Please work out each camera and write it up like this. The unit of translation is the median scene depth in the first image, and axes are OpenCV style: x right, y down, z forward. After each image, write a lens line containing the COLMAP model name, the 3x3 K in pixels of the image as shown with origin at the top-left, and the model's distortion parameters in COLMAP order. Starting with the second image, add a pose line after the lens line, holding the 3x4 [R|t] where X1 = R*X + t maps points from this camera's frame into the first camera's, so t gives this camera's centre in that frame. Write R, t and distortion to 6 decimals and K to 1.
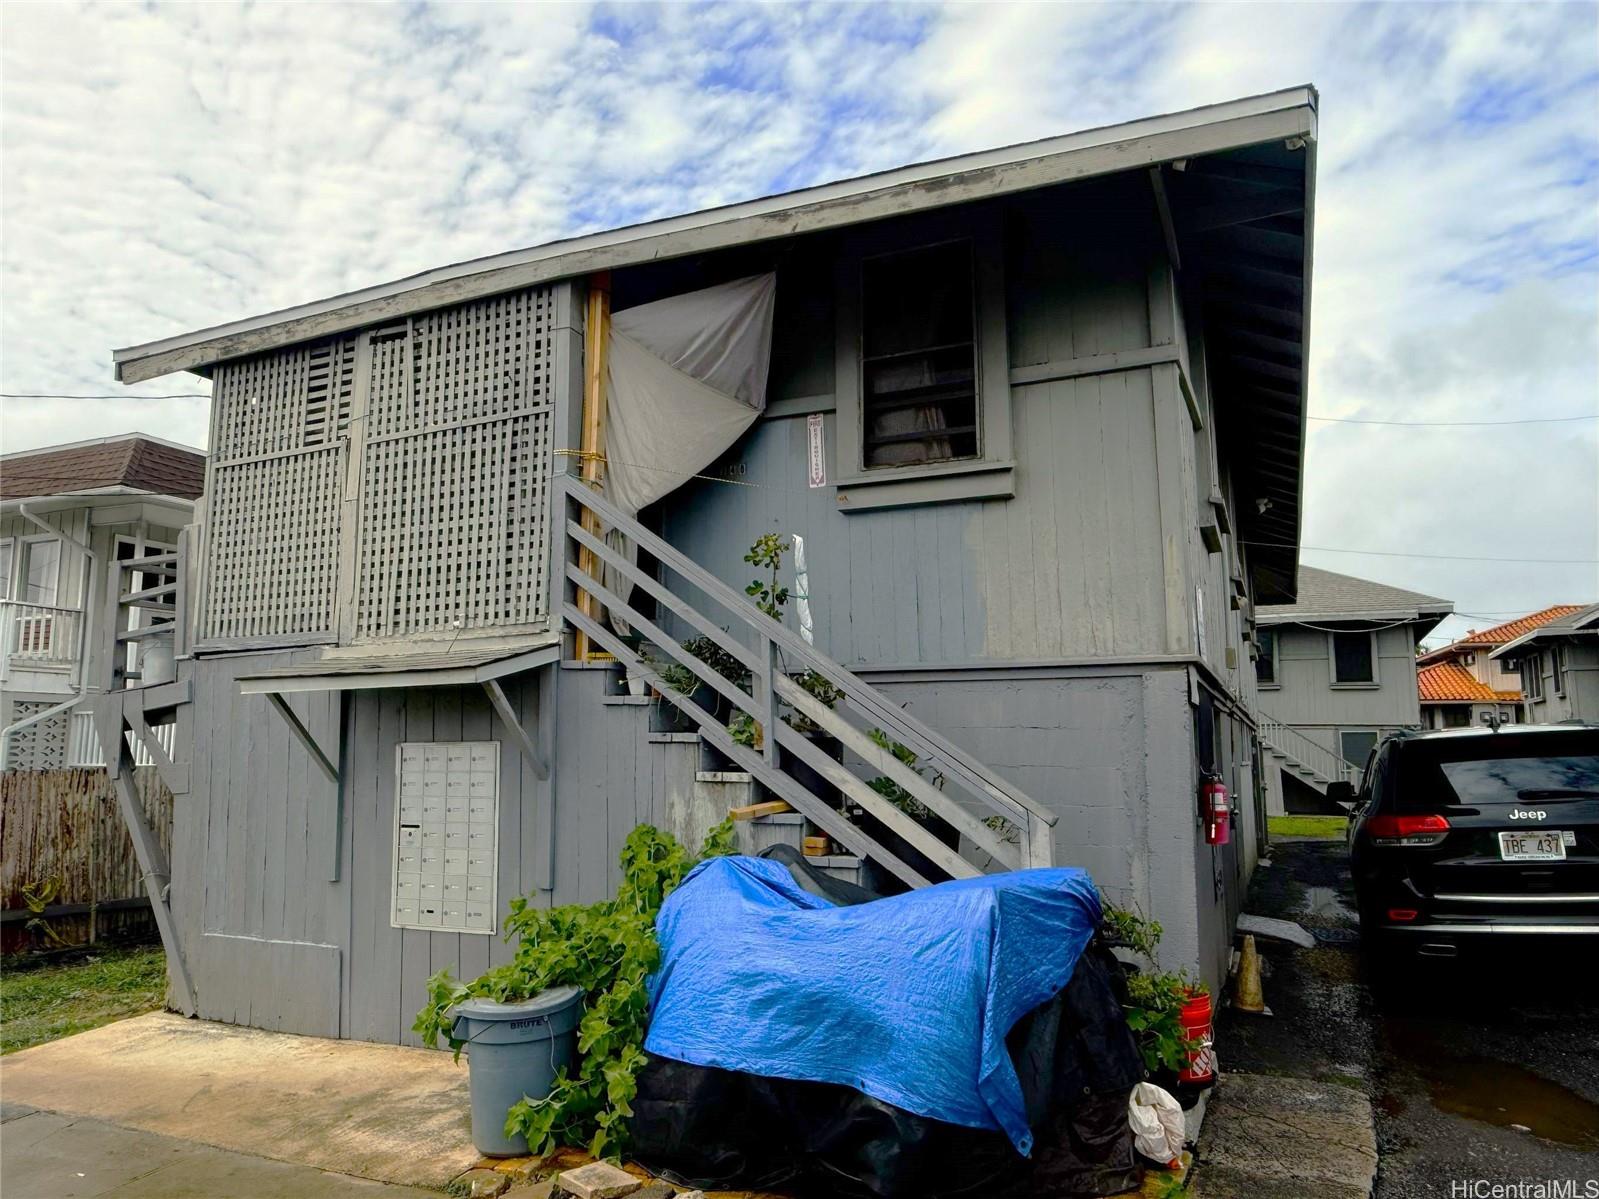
lens RADIAL K [[1097.9, 0, 785.8], [0, 1097.9, 613.5], [0, 0, 1]] dist [-0.010291, 0.015548]
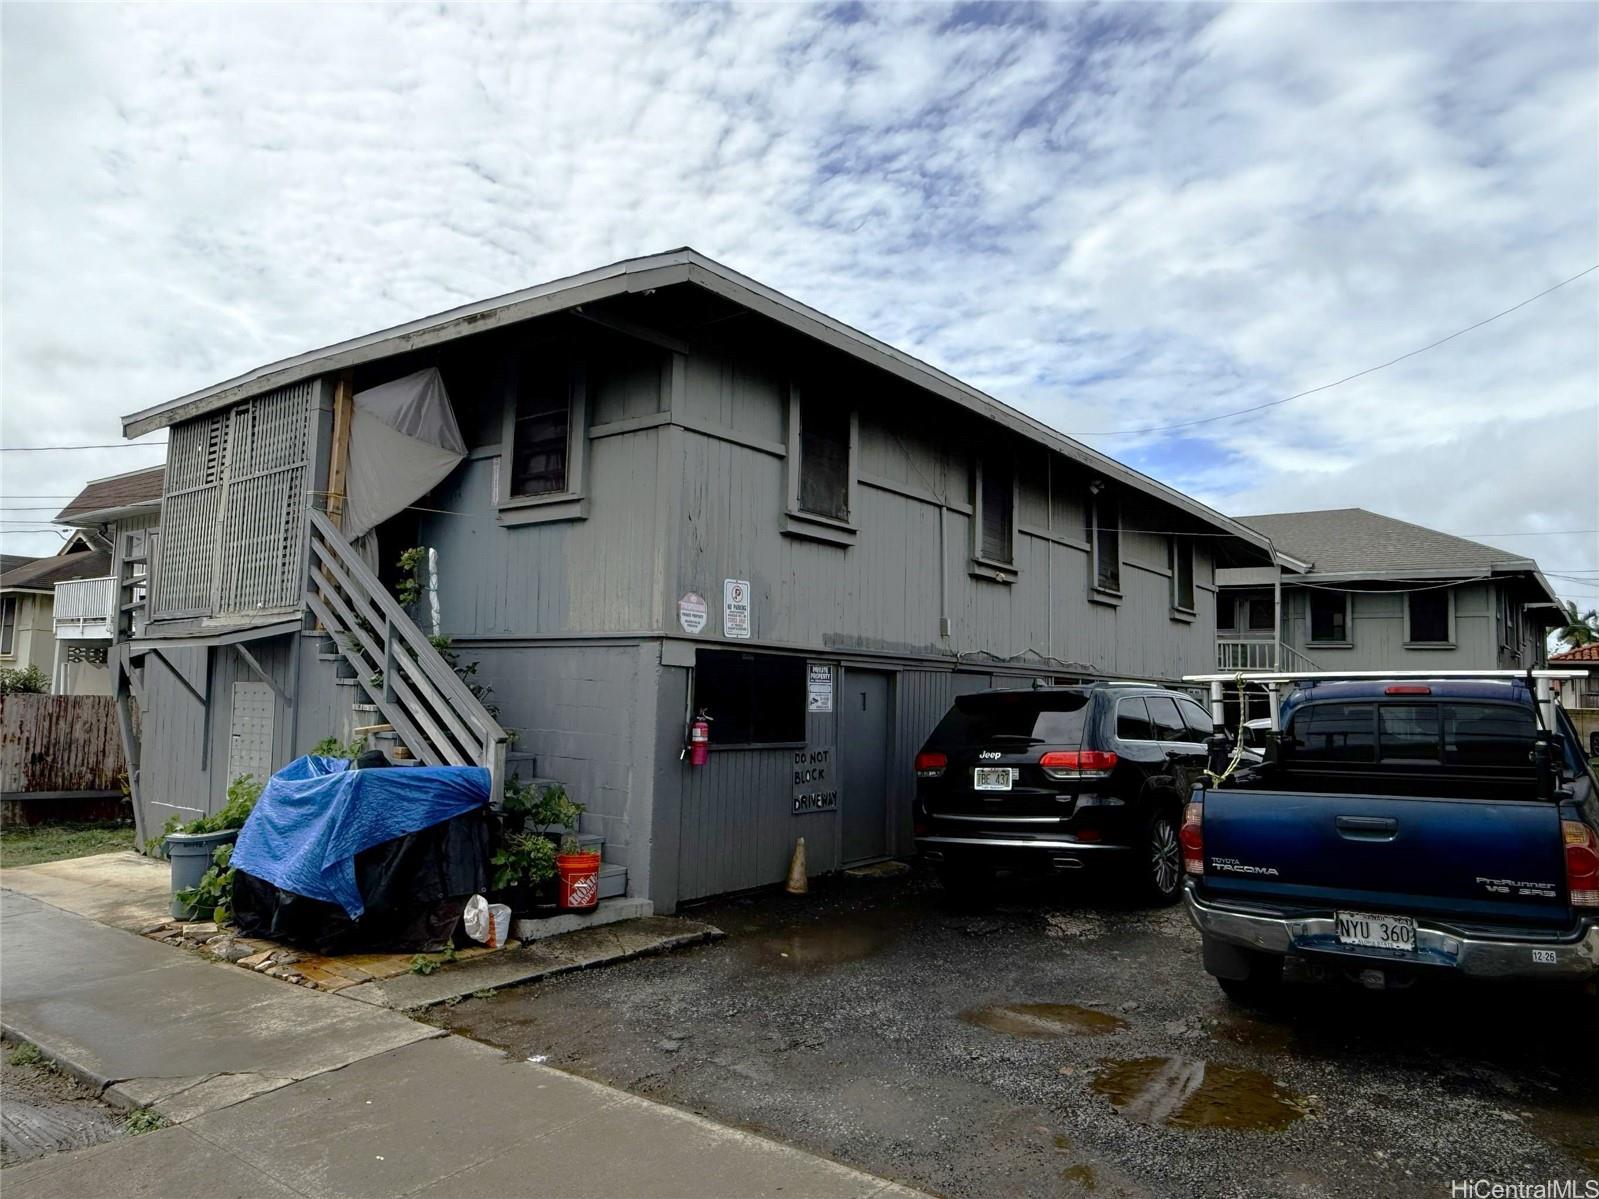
lens RADIAL K [[1097.9, 0, 795.2], [0, 1097.9, 591.7], [0, 0, 1]] dist [-0.010291, 0.015548]
pose [[0.974192, 0.002232, -0.225712, 0.770194], [0.004177, 0.999602, 0.027915, -0.048167], [0.225684, -0.028137, 0.973794, -0.321512]]
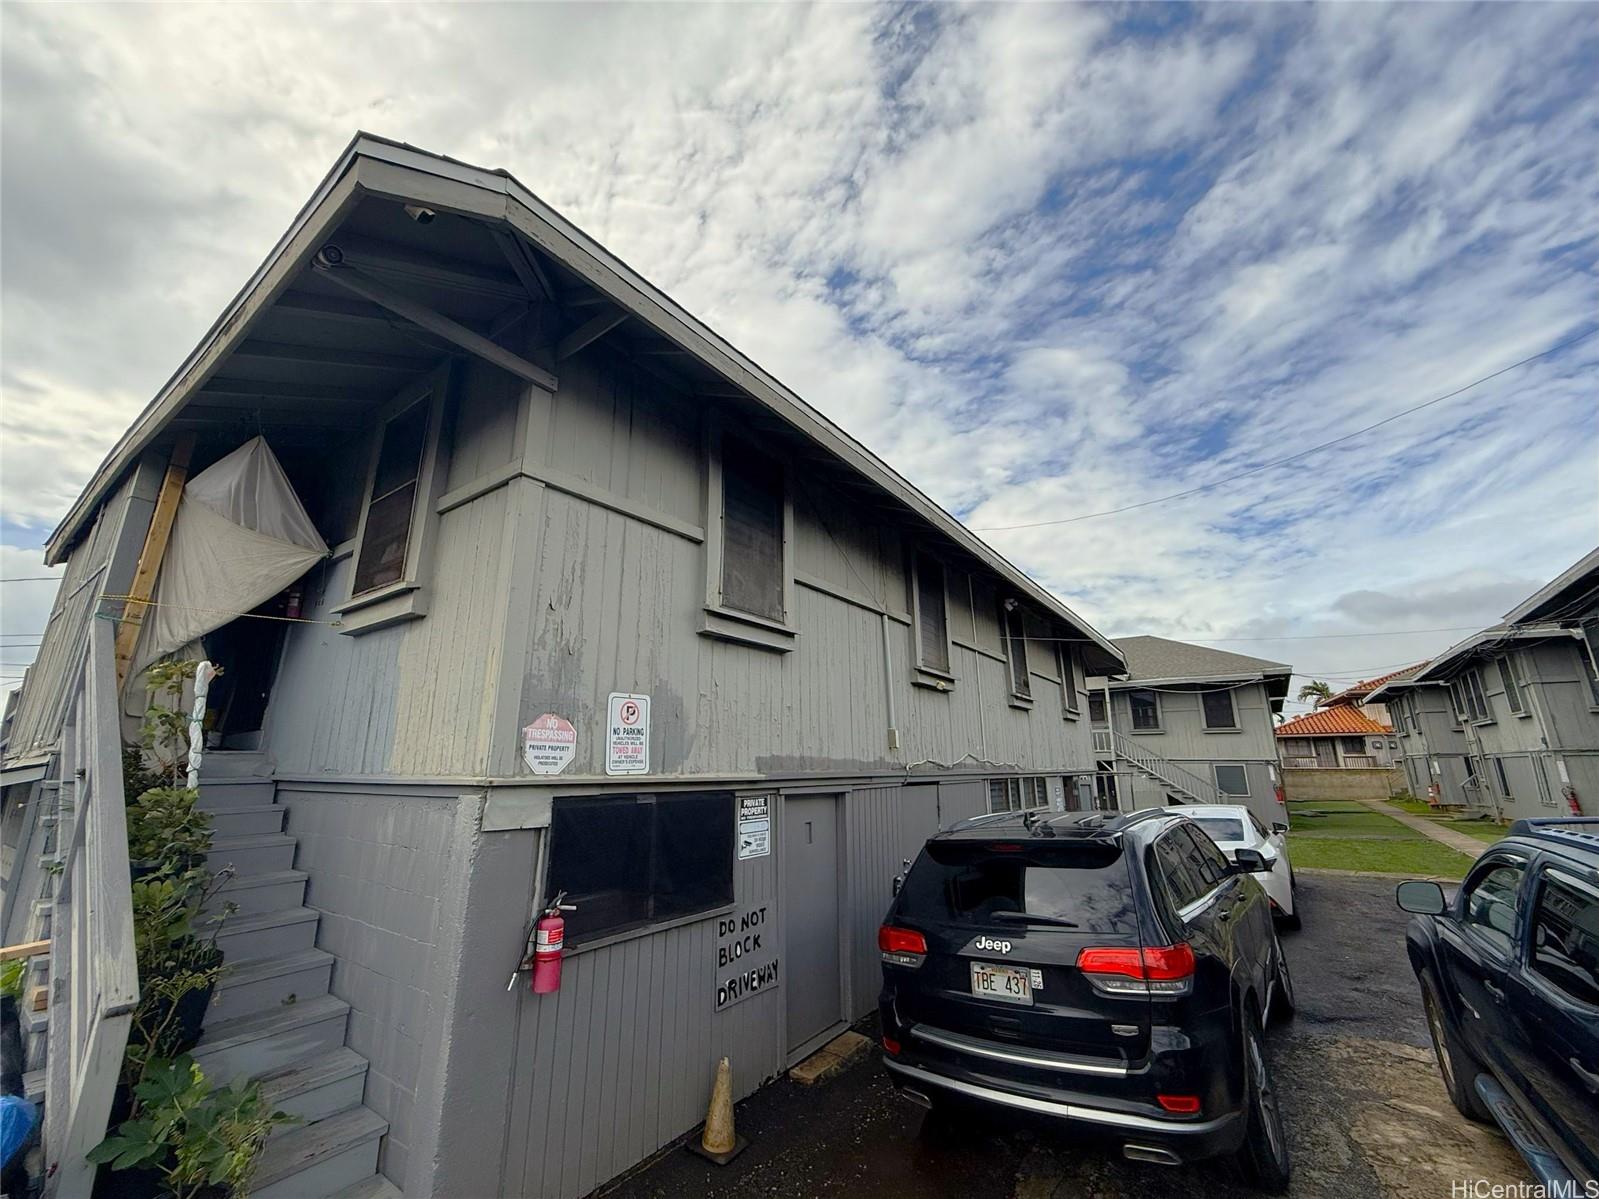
lens RADIAL K [[636.0, 0, 795.7], [0, 636.0, 601.8], [0, 0, 1]] dist [-0.000850, 0.001173]
pose [[0.980306, -0.055424, -0.189547, 0.654856], [0.031213, 0.991230, -0.128408, -0.028657], [0.195001, 0.119963, 0.973439, 0.457122]]
